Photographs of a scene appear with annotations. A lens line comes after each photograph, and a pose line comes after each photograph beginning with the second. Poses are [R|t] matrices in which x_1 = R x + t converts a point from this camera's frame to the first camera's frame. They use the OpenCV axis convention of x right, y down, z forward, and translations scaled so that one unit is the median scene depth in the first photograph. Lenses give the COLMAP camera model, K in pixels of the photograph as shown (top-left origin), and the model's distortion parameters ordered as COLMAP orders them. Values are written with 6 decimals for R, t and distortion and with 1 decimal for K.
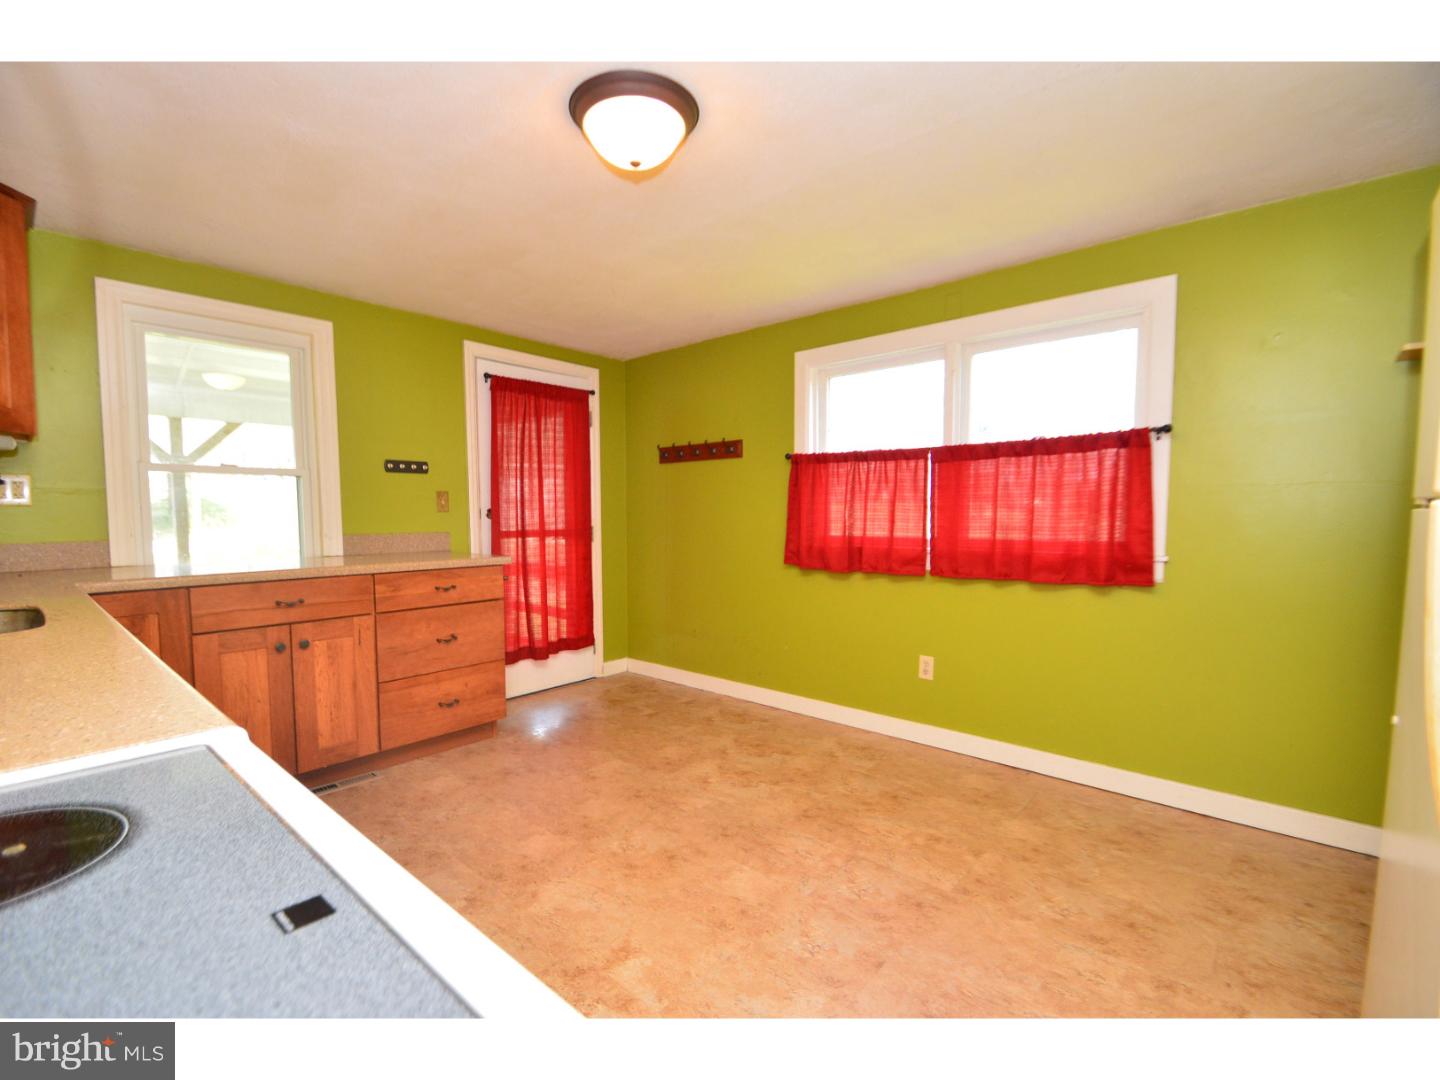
lens RADIAL K [[642.1, 0, 690.5], [0, 642.1, 558.1], [0, 0, 1]] dist [0.016225, -0.016641]
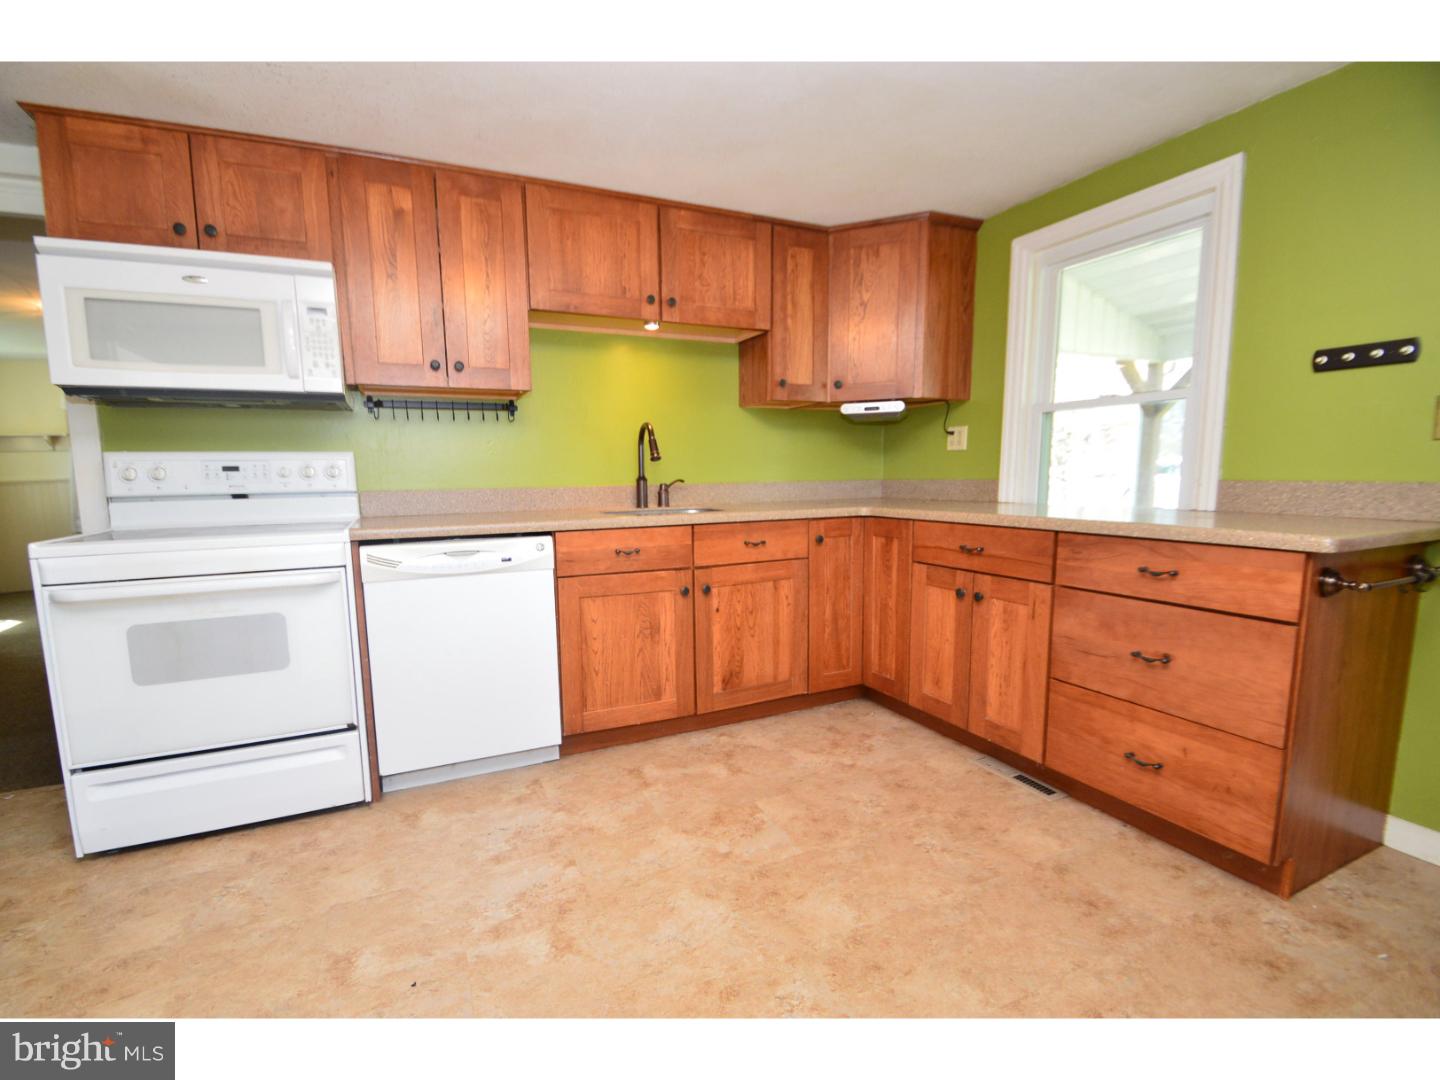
lens RADIAL K [[642.1, 0, 690.5], [0, 642.1, 558.1], [0, 0, 1]] dist [0.016225, -0.016641]
pose [[-0.401972, 0.128856, -0.906540, 0.352243], [-0.050315, 0.985444, 0.162382, -0.044414], [0.914268, 0.110885, -0.389638, 0.902532]]
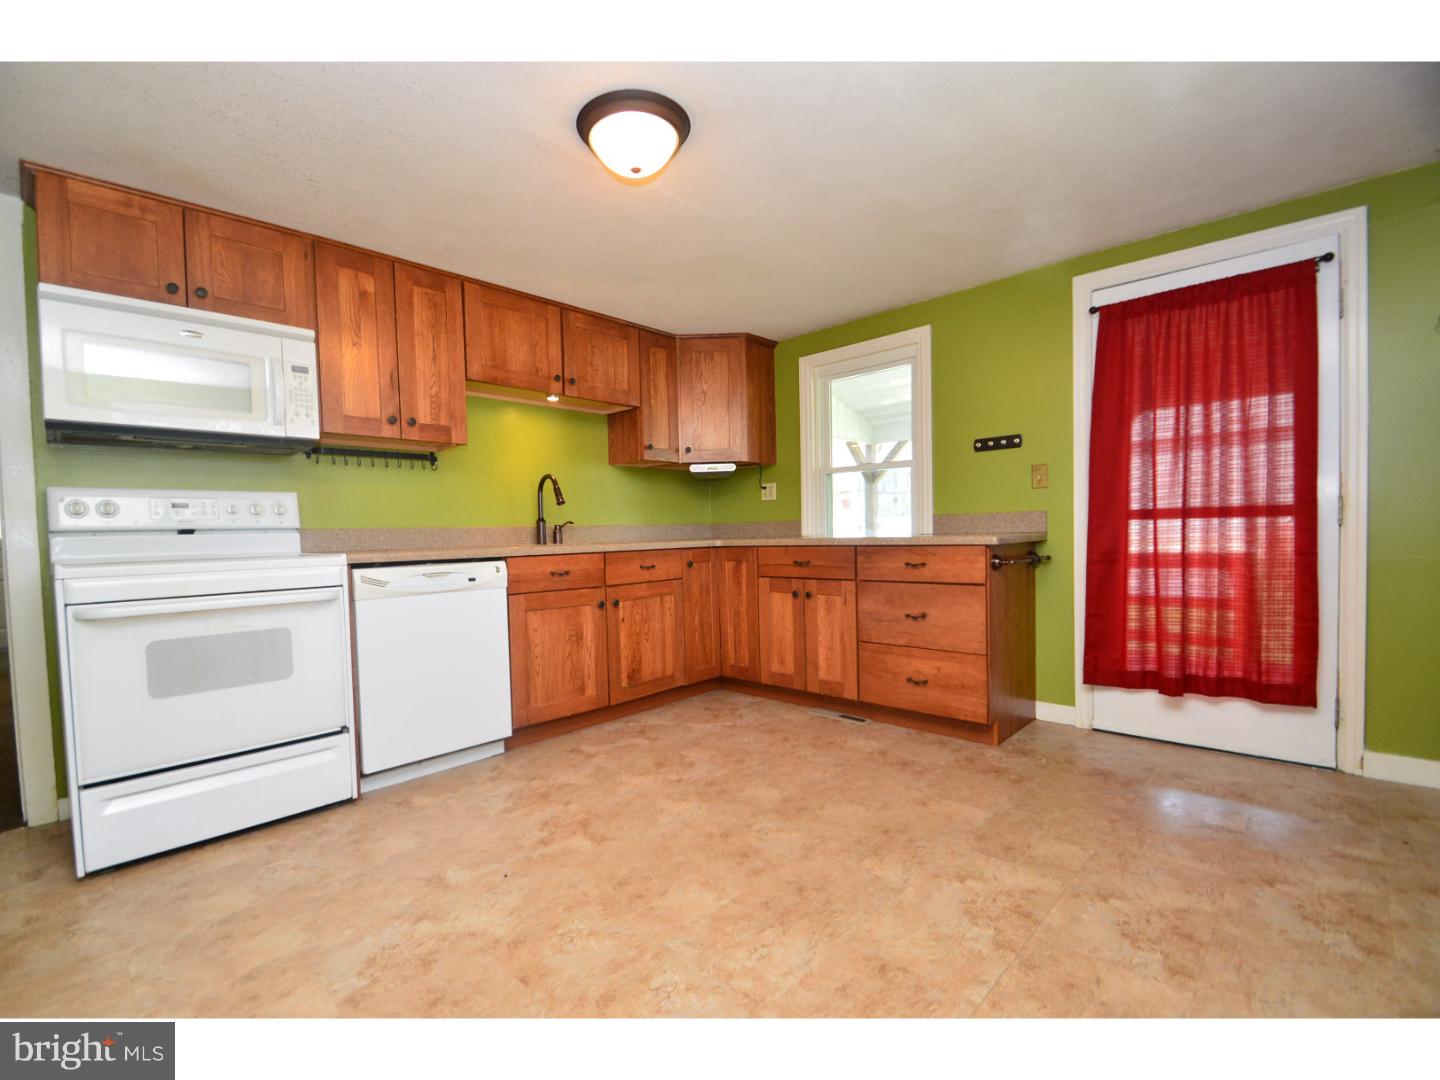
lens RADIAL K [[642.1, 0, 690.5], [0, 642.1, 558.1], [0, 0, 1]] dist [0.016225, -0.016641]
pose [[-0.041711, 0.042417, -0.998229, 0.680221], [-0.046786, 0.997920, 0.044359, 0.009111], [0.998034, 0.048553, -0.039640, 0.744346]]
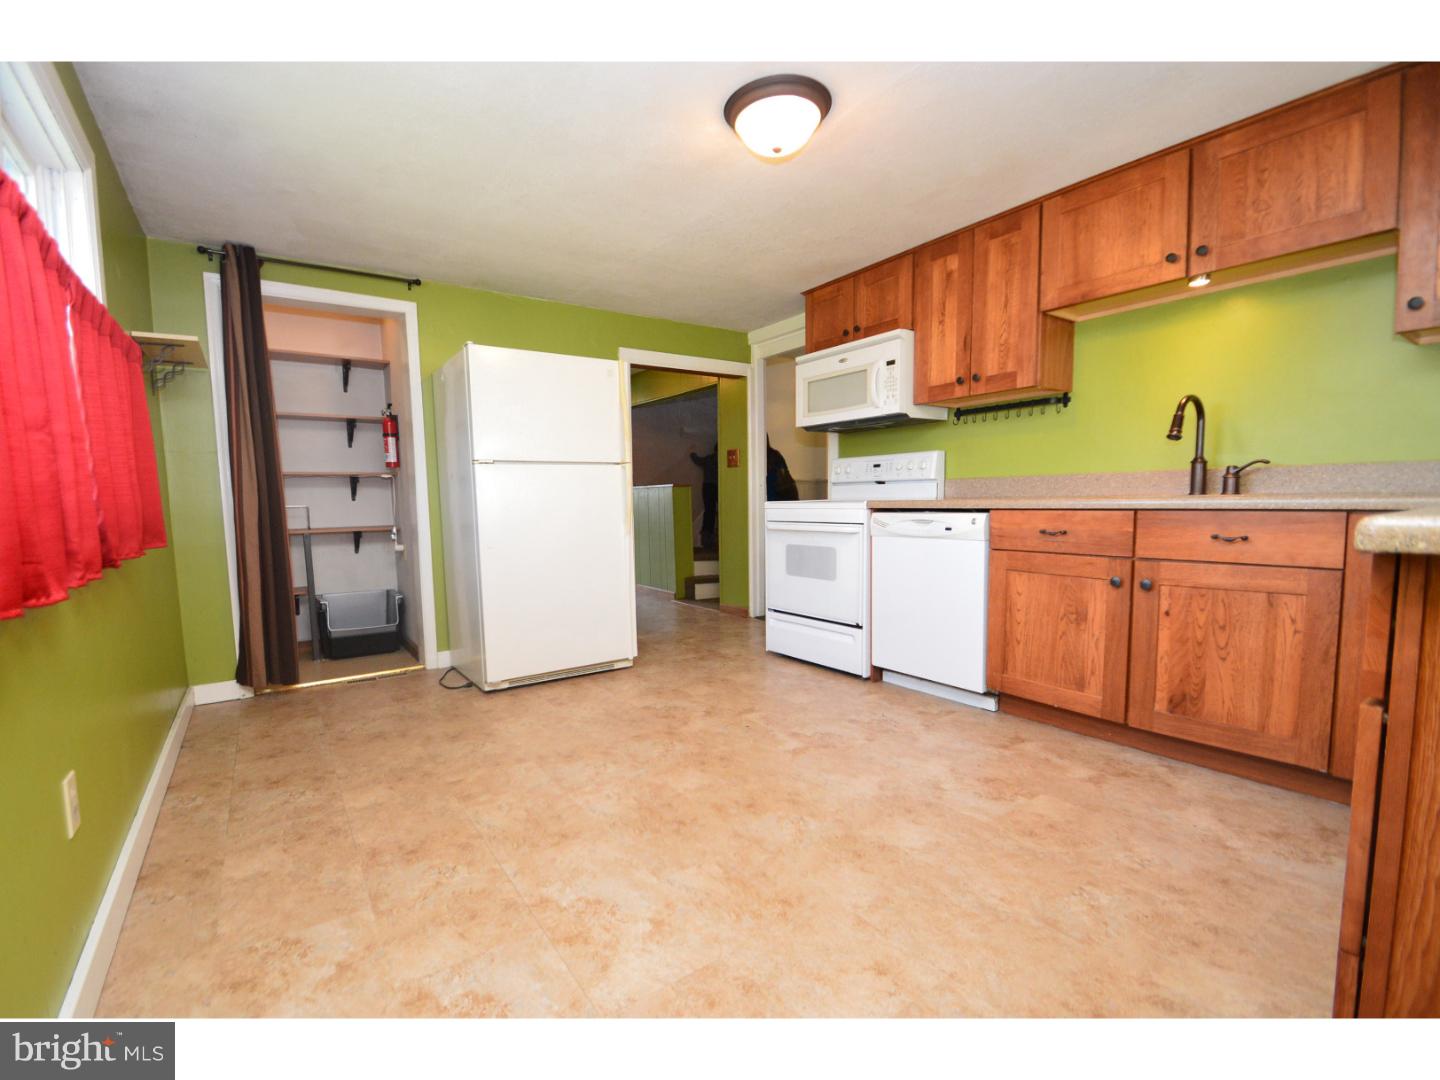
lens RADIAL K [[642.1, 0, 690.5], [0, 642.1, 558.1], [0, 0, 1]] dist [0.016225, -0.016641]
pose [[-0.972640, 0.002397, 0.232307, -0.129955], [0.041580, 0.985597, 0.163920, -0.039818], [-0.228568, 0.169094, -0.958730, 1.473879]]
